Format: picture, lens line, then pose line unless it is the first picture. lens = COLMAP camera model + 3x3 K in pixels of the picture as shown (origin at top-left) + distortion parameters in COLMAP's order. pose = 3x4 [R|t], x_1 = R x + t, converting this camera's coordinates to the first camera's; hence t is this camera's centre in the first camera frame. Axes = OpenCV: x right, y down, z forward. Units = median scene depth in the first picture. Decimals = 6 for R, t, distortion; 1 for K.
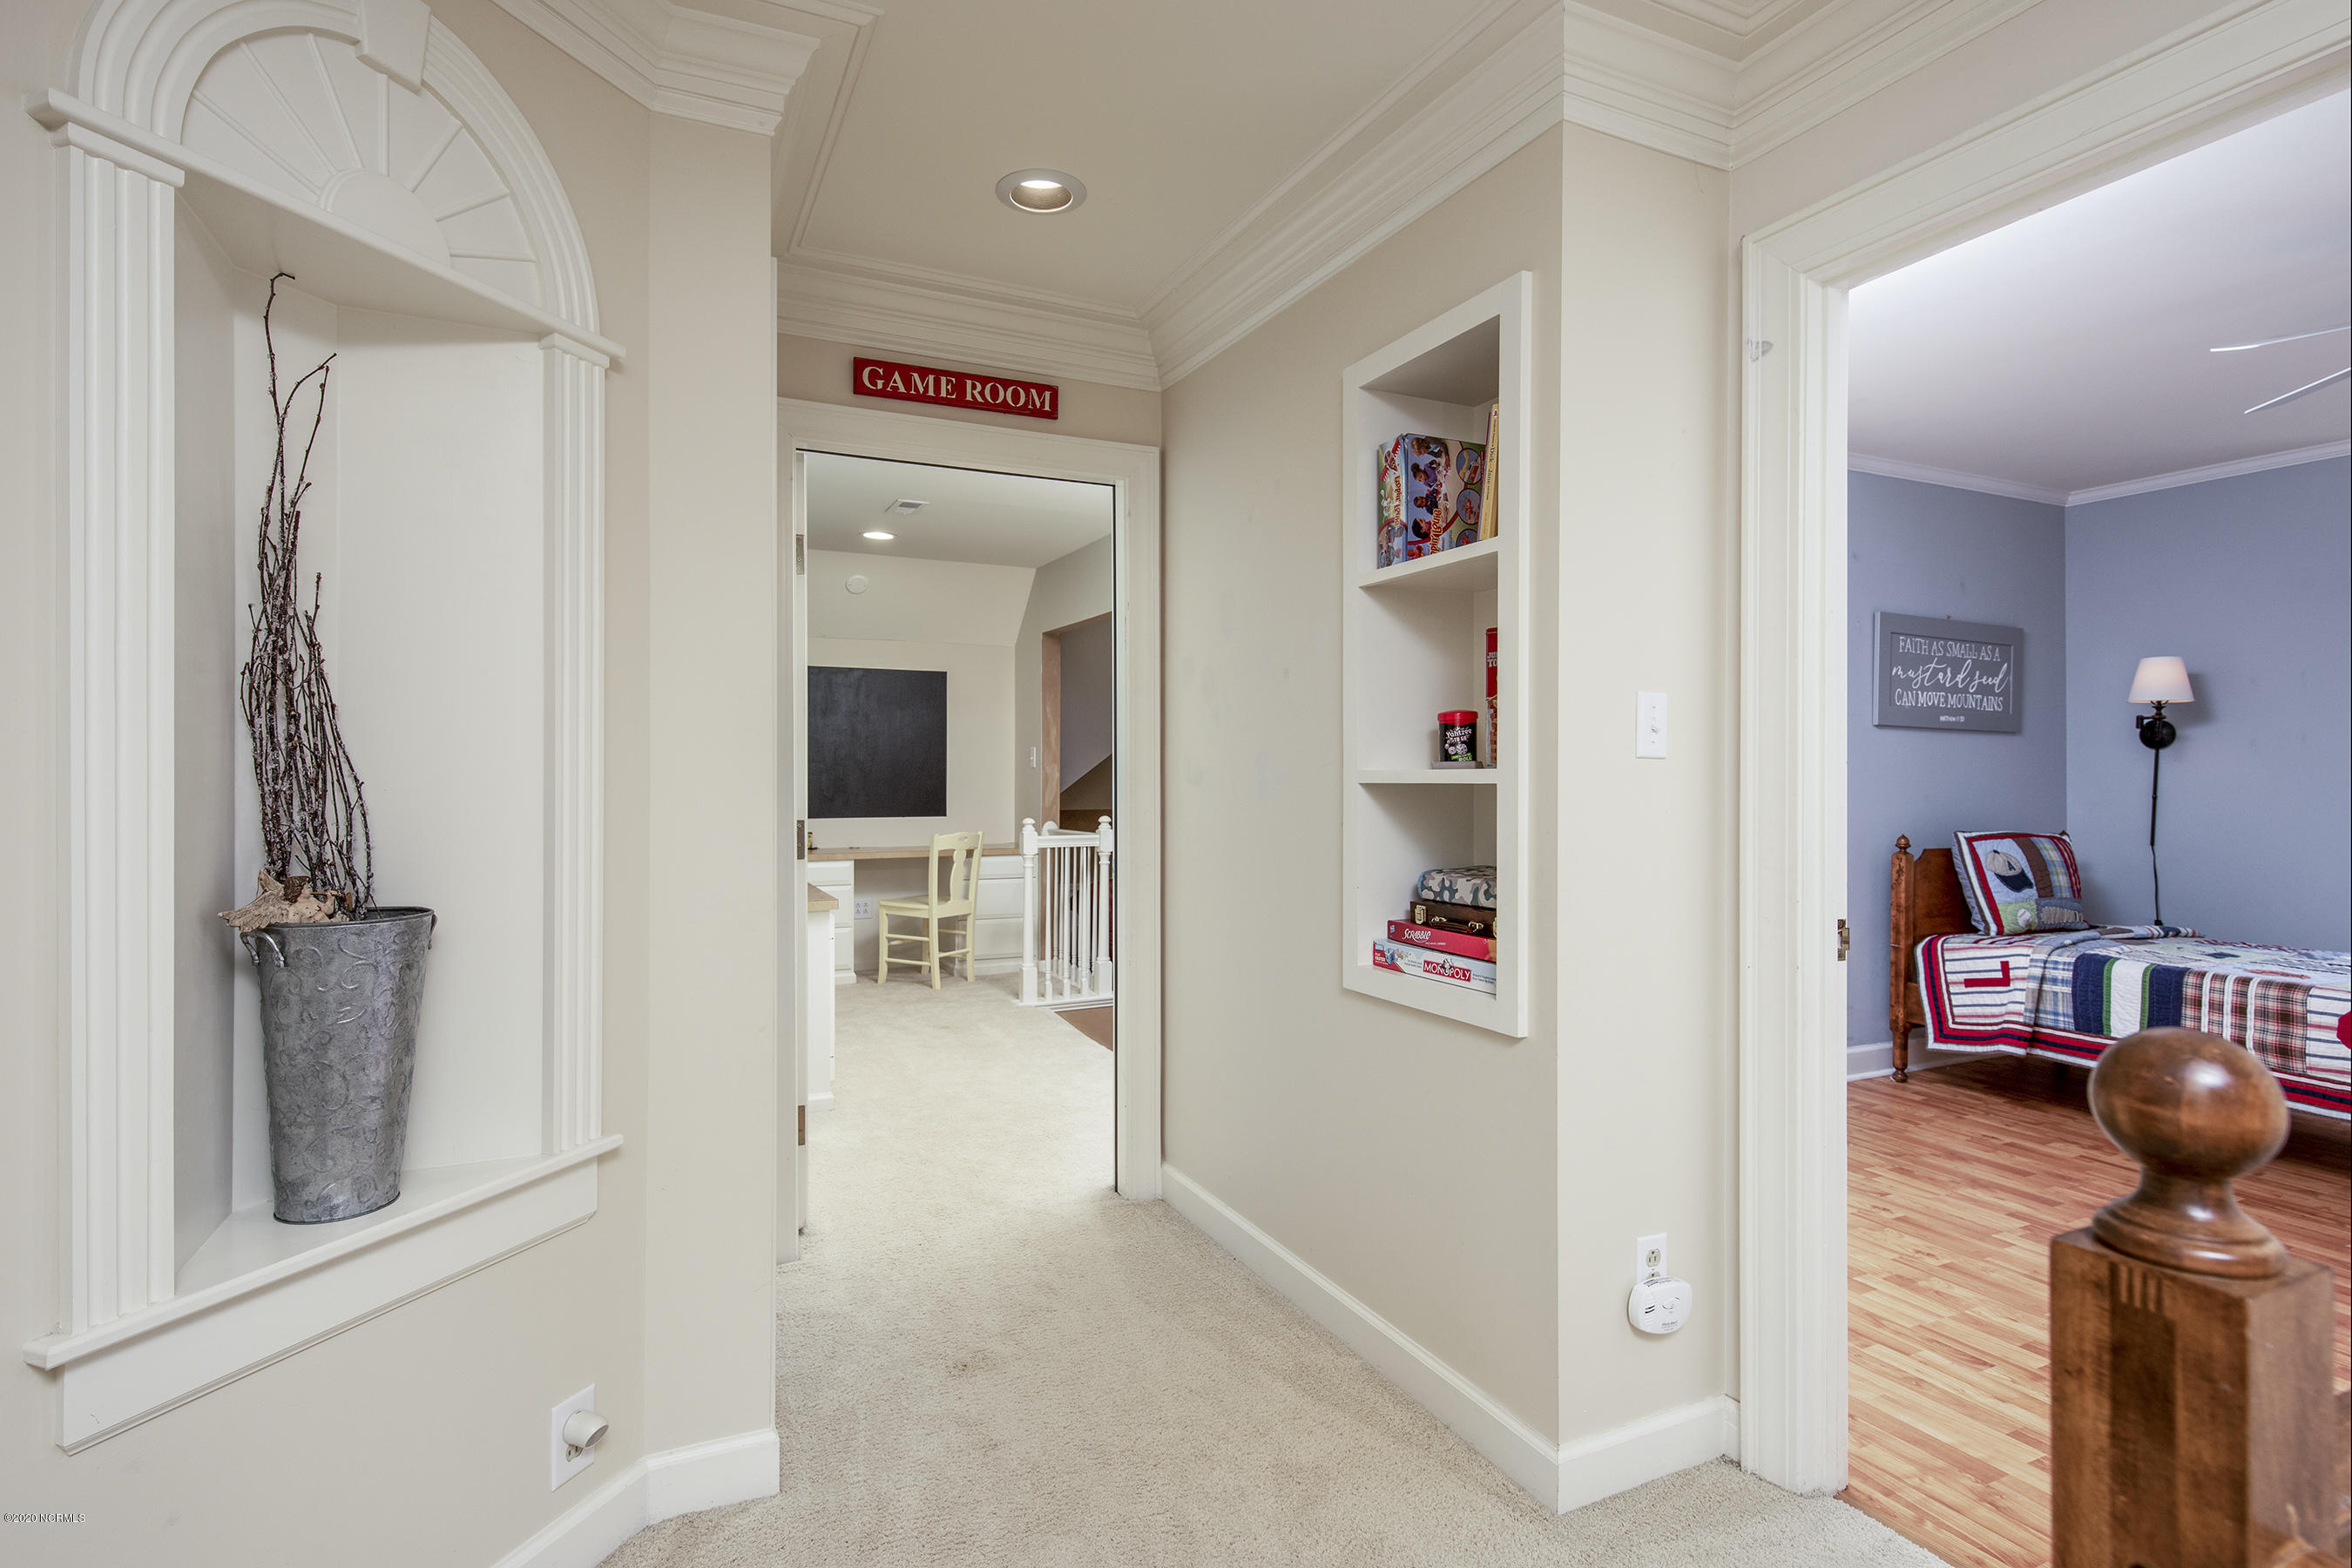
lens RADIAL K [[1152.7, 0, 1151.3], [0, 1152.7, 775.5], [0, 0, 1]] dist [0.001090, -0.001342]
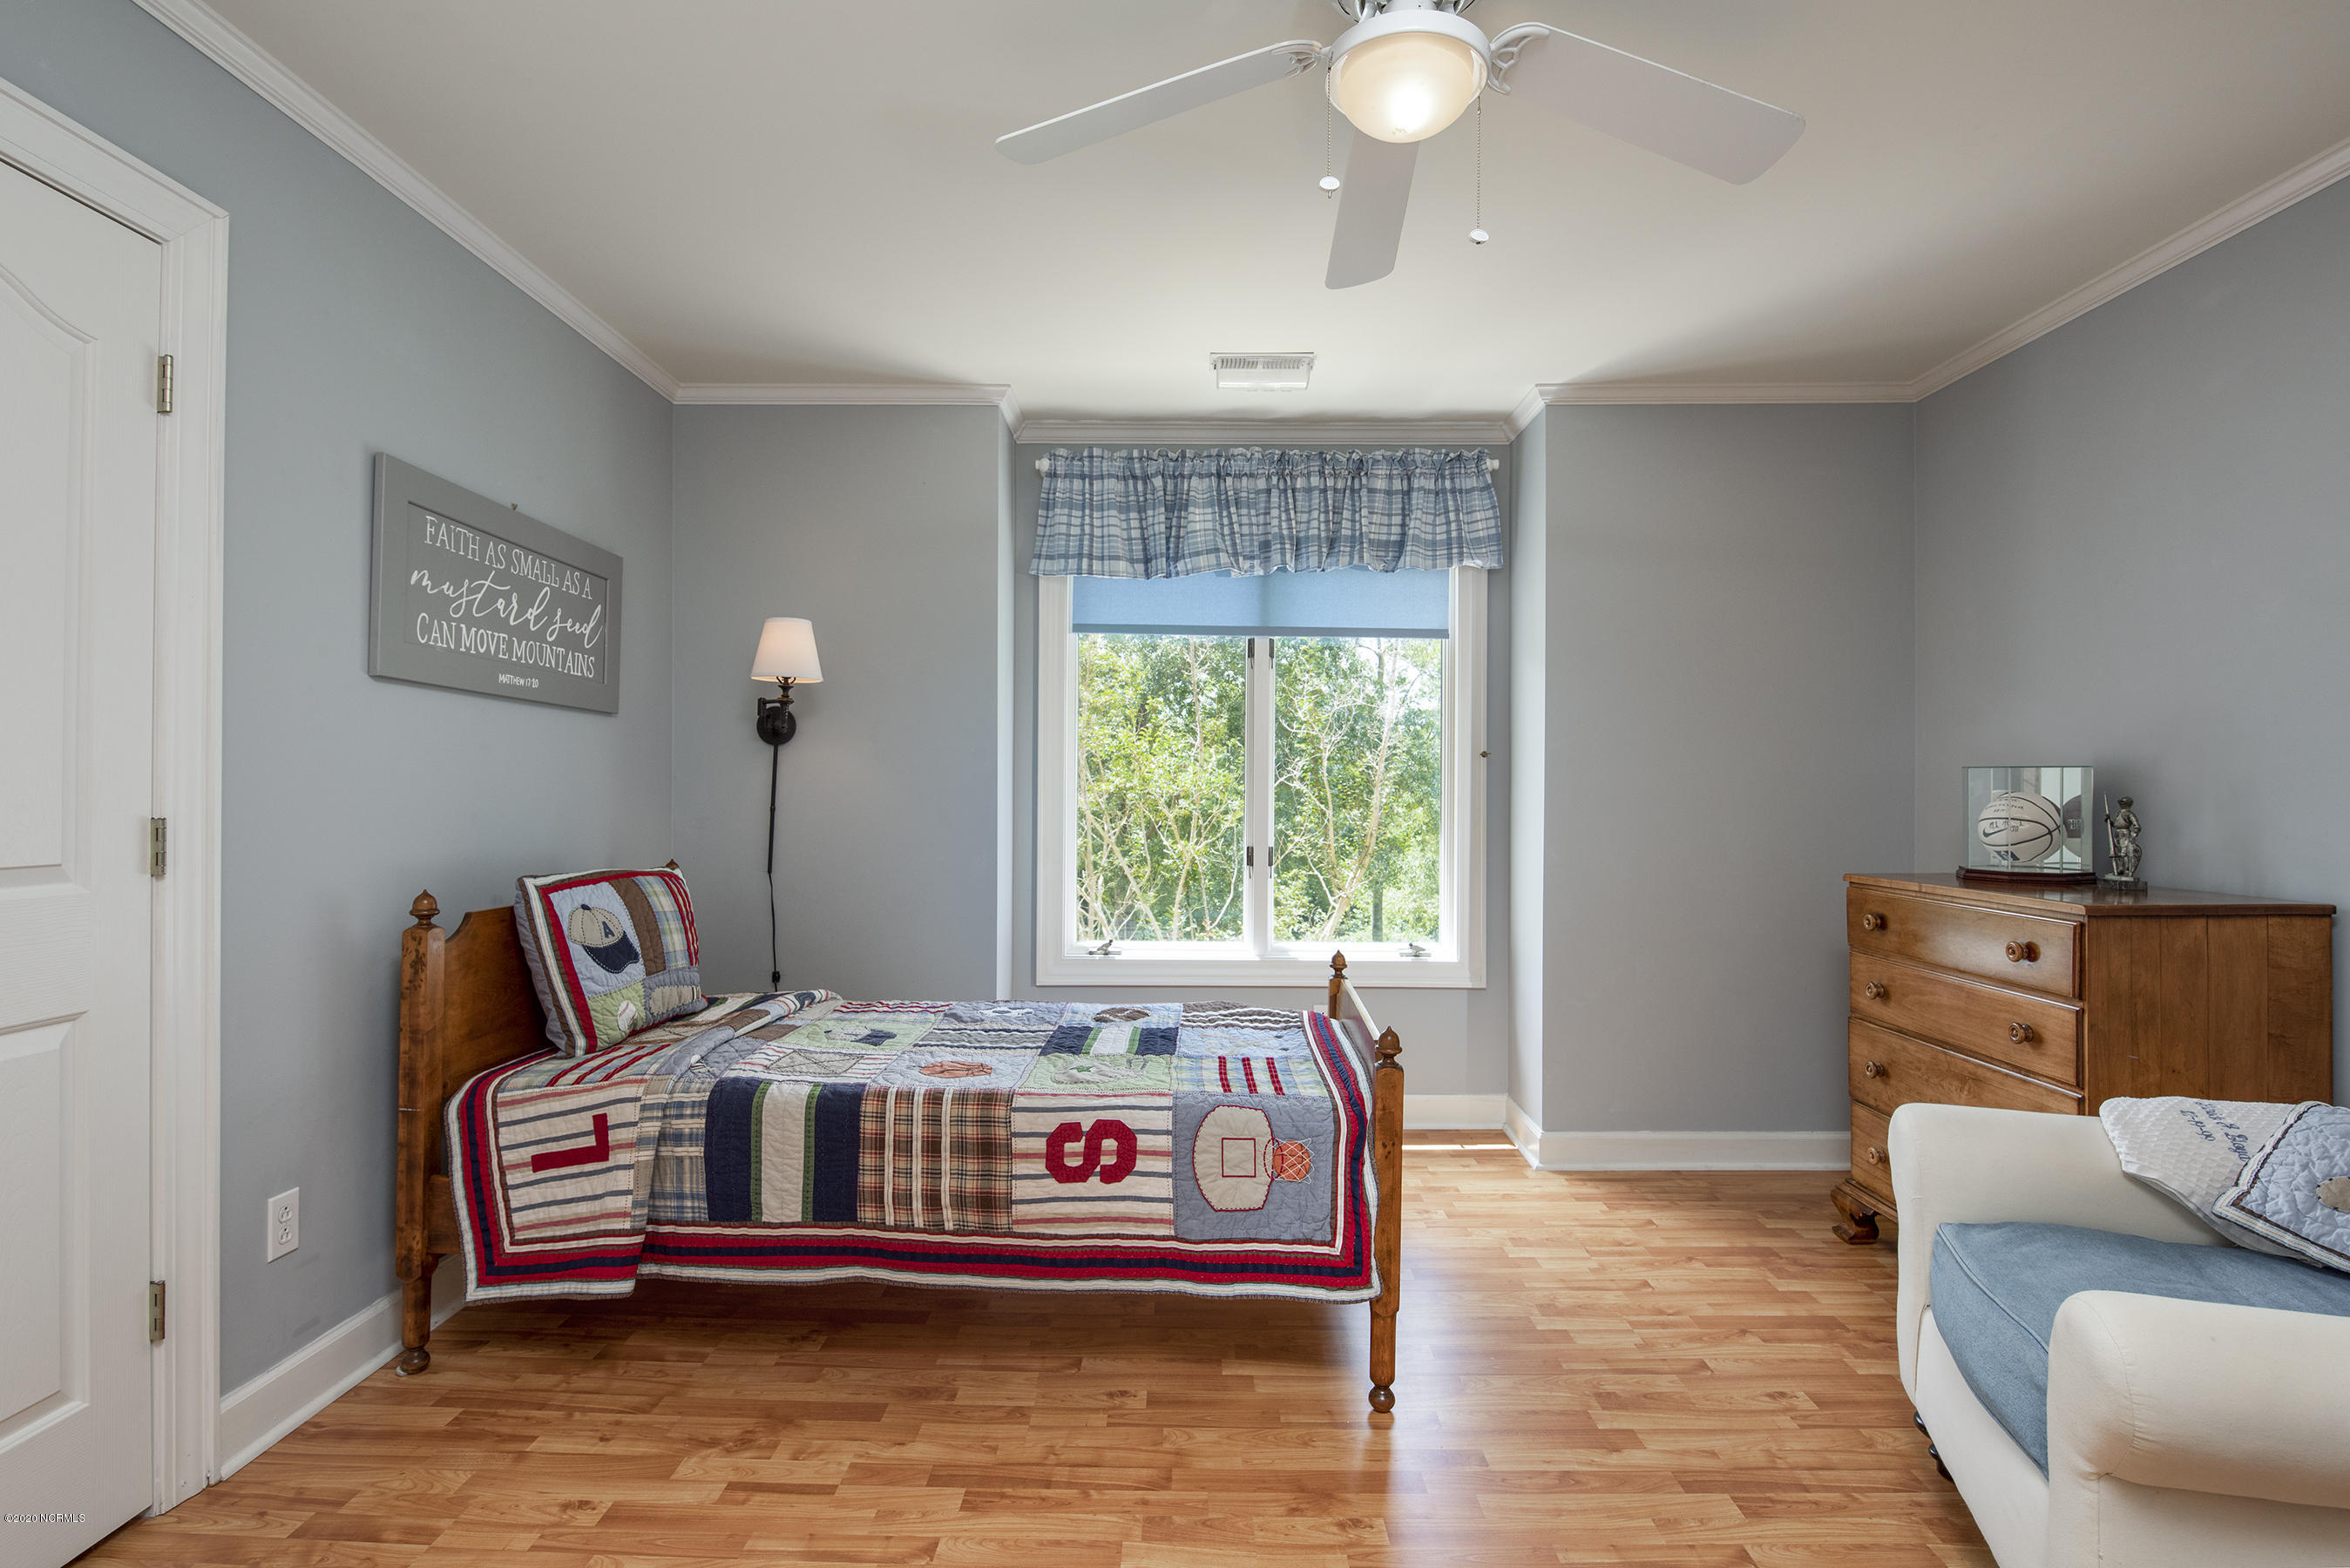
lens RADIAL K [[1151.5, 0, 1150.3], [0, 1151.5, 775.5], [0, 0, 1]] dist [0.001090, -0.001342]
pose [[0.456722, 0.010630, 0.889546, 0.351739], [-0.003107, 0.999942, -0.010353, 0.004206], [-0.889604, 0.001965, 0.456729, 0.490342]]
